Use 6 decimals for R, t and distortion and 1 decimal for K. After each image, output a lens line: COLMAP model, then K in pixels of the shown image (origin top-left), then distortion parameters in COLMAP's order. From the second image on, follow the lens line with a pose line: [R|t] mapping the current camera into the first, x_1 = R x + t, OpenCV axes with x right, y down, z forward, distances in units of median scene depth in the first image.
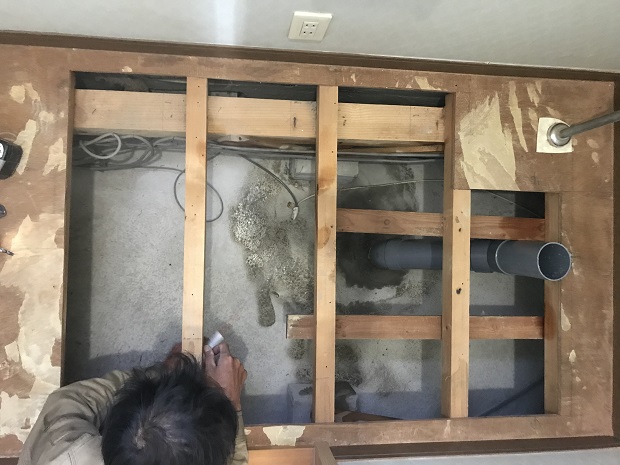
lens RADIAL K [[505.5, 0, 307.3], [0, 505.5, 230.8], [0, 0, 1]] dist [0.022573, -0.038653]
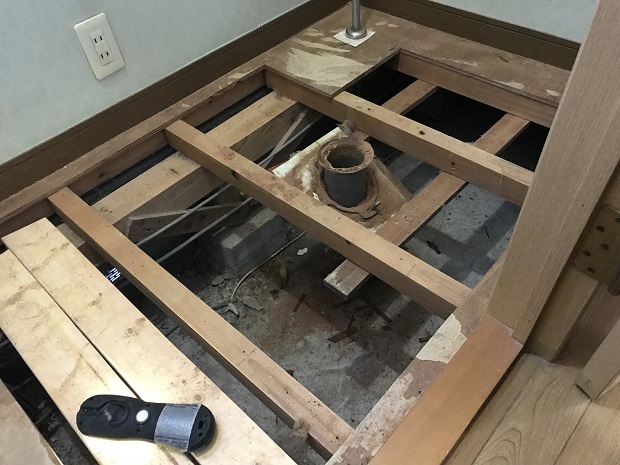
lens RADIAL K [[505.5, 0, 313.3], [0, 505.5, 231.3], [0, 0, 1]] dist [0.022573, -0.038653]
pose [[0.645745, -0.668348, 0.369221, -0.282983], [0.748629, 0.459042, -0.478367, 0.489131], [0.150228, 0.585313, 0.796769, 0.344212]]
